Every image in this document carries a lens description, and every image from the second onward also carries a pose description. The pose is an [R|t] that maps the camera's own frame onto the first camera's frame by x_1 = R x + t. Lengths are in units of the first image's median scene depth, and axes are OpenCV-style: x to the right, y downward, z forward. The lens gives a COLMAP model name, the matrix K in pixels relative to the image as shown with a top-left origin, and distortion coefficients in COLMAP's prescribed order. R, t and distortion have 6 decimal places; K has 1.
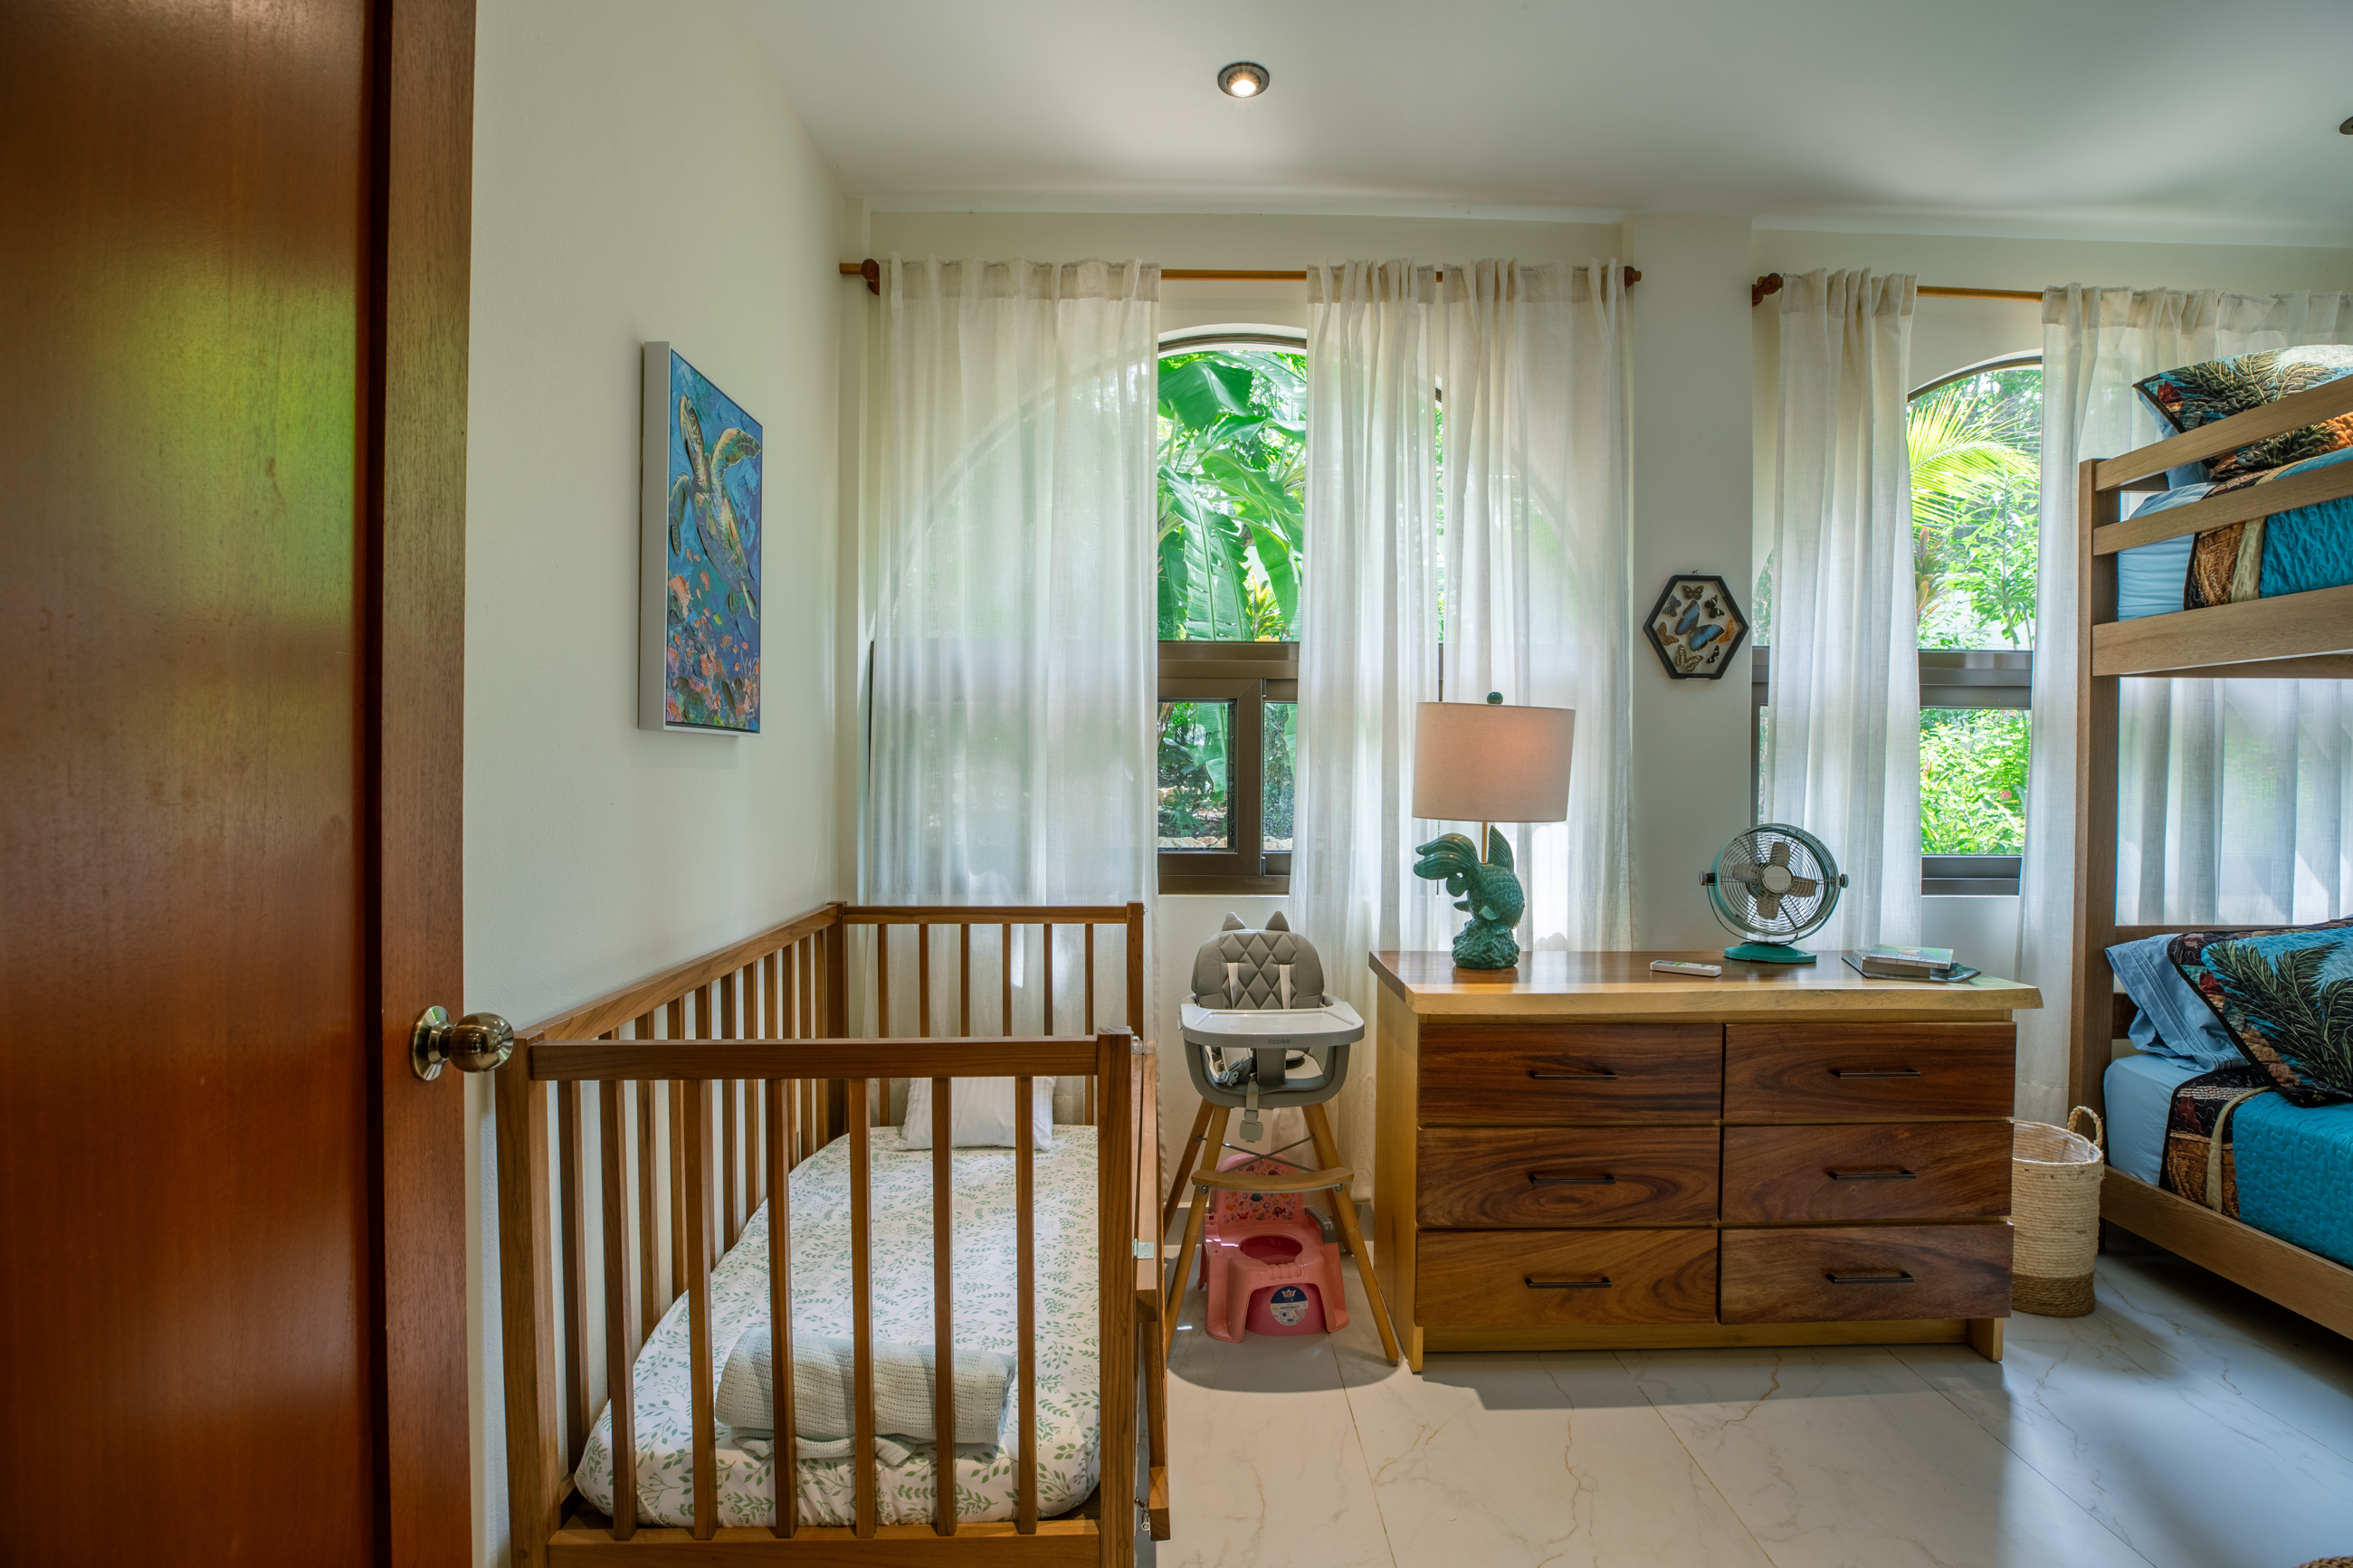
lens RADIAL K [[1078.4, 0, 1177.8], [0, 1078.4, 787.5], [0, 0, 1]] dist [-0.044013, 0.012869]
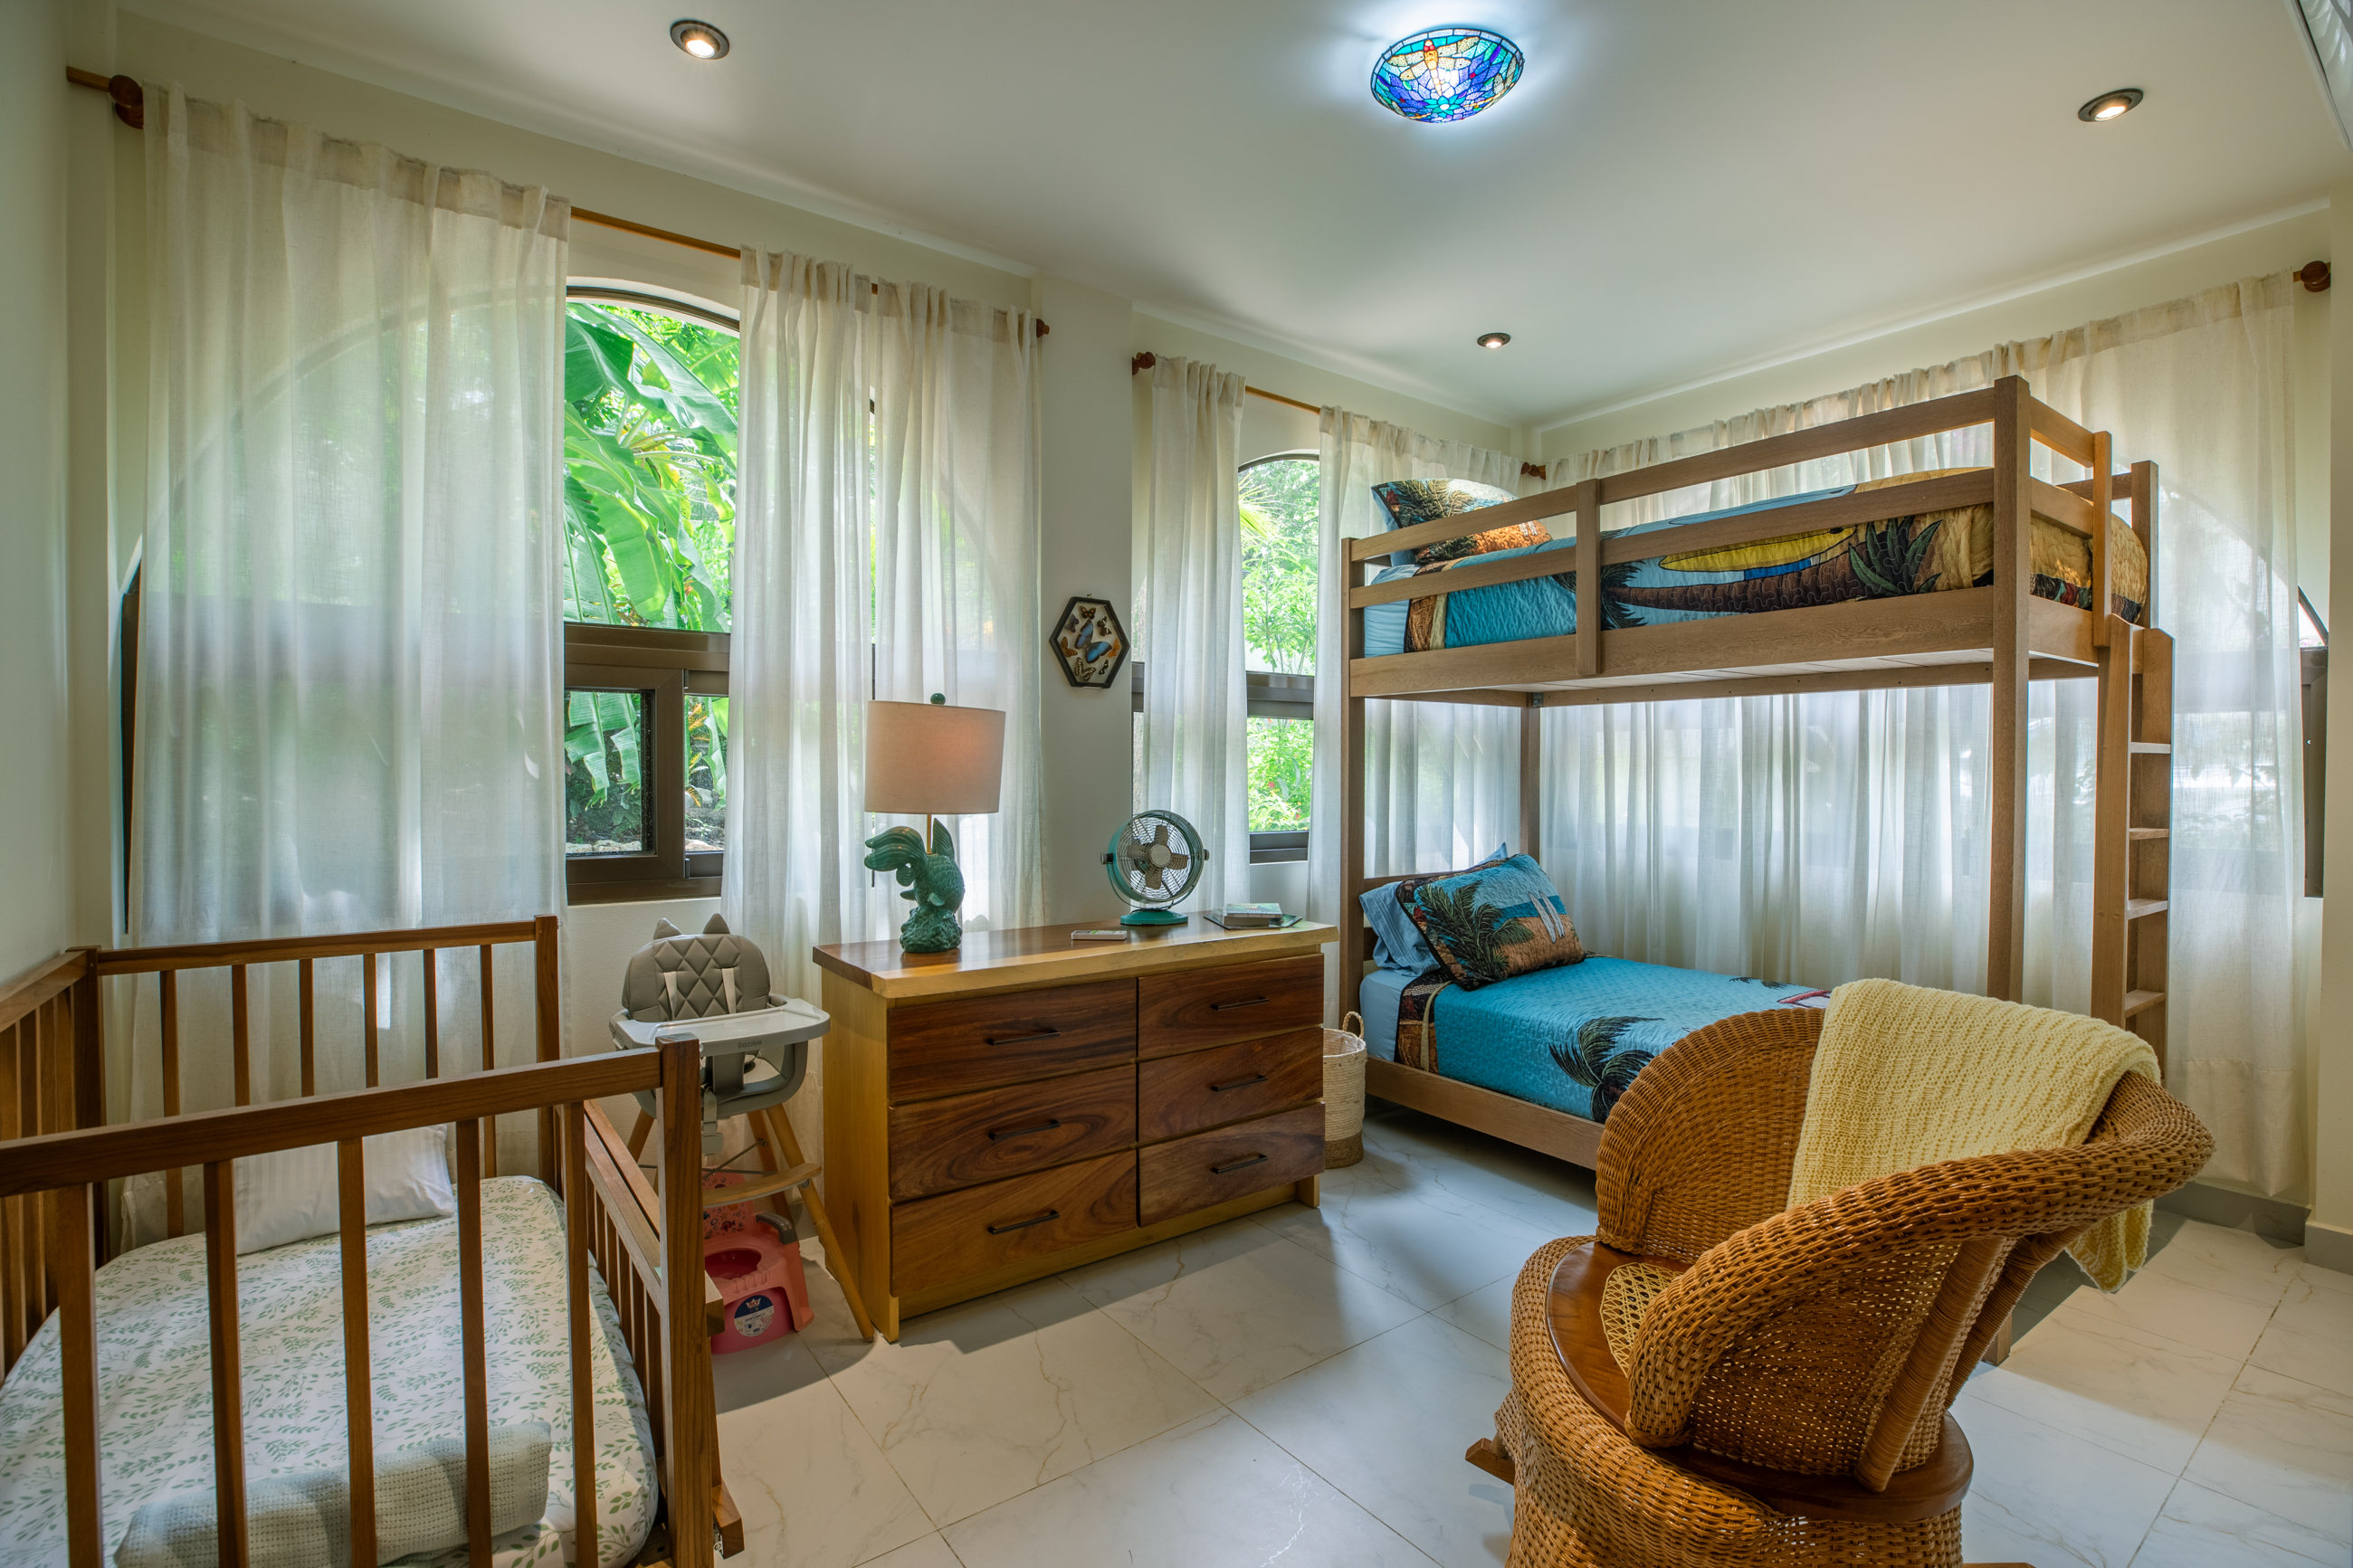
lens RADIAL K [[1078.4, 0, 1184.5], [0, 1078.4, 787.7], [0, 0, 1]] dist [-0.044013, 0.012869]
pose [[0.815155, -0.011901, 0.579121, -0.116040], [0.009825, 0.999929, 0.006719, 0.000513], [-0.579160, 0.000212, 0.815214, -0.015968]]
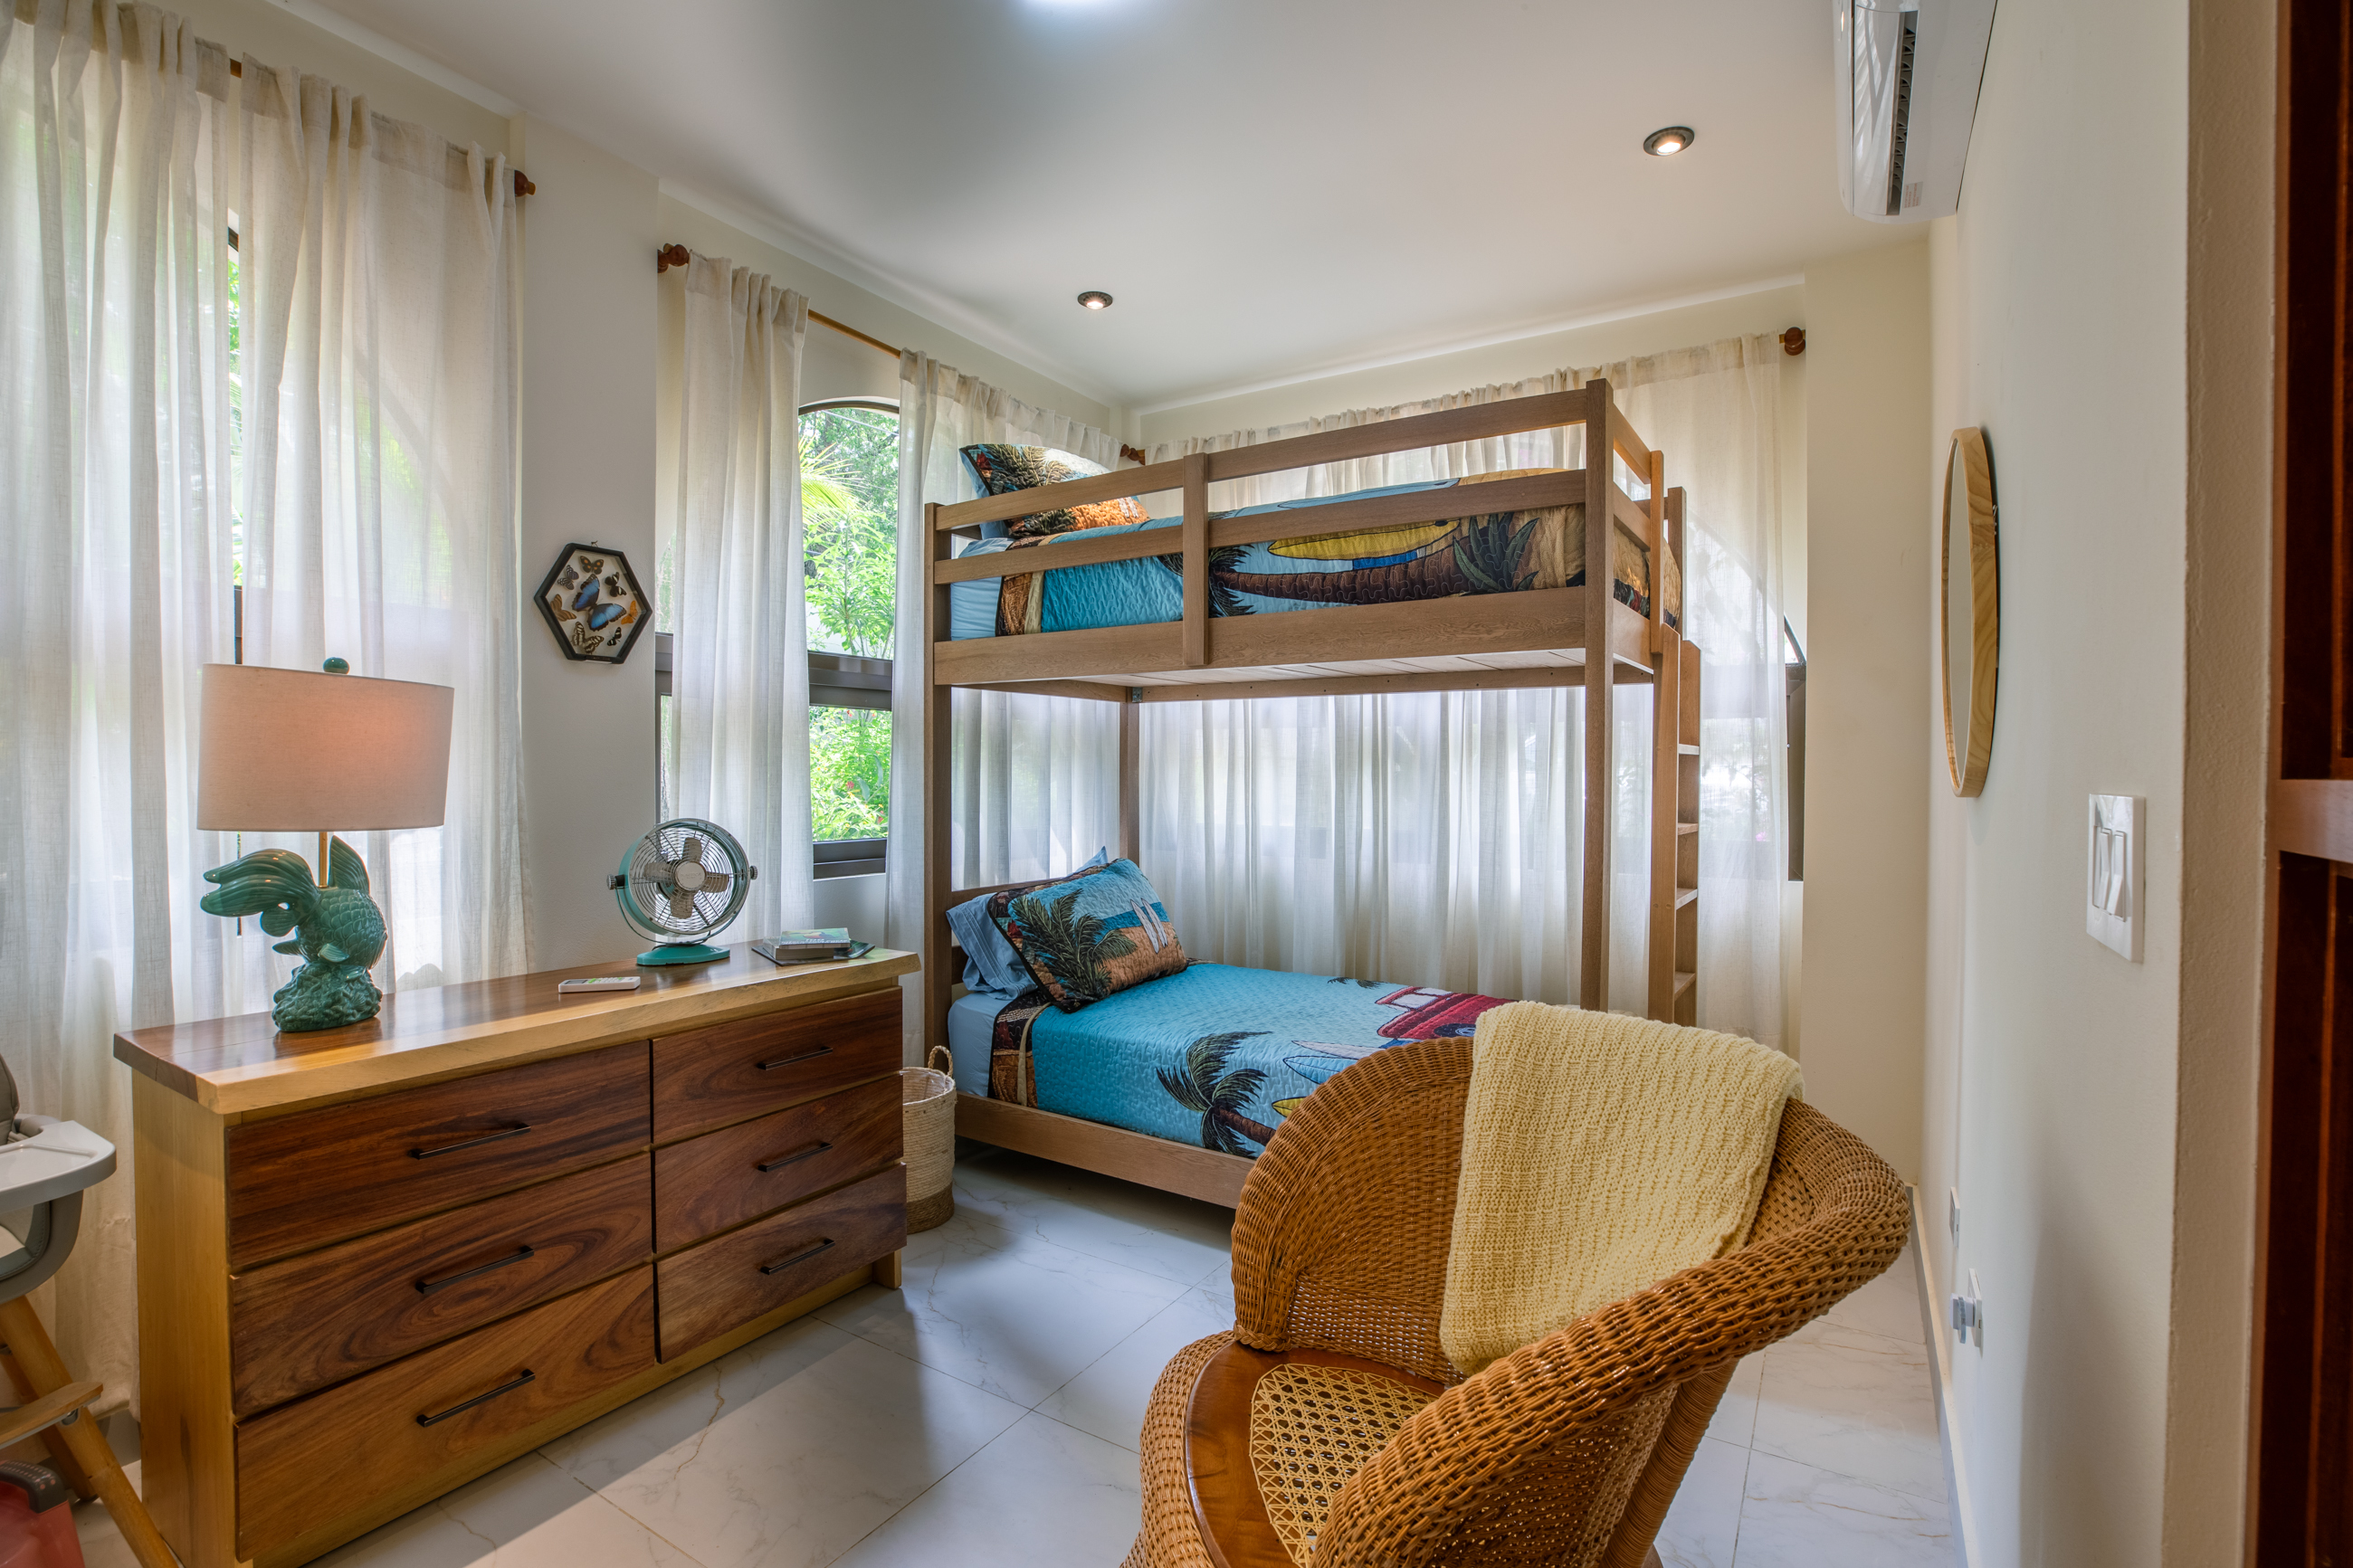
lens RADIAL K [[1078.4, 0, 1194.9], [0, 1078.4, 789.2], [0, 0, 1]] dist [-0.044013, 0.012869]
pose [[0.540199, -0.017059, 0.841365, -0.001010], [0.010414, 0.999853, 0.013585, -0.000800], [-0.841473, 0.001424, 0.540297, 0.089200]]
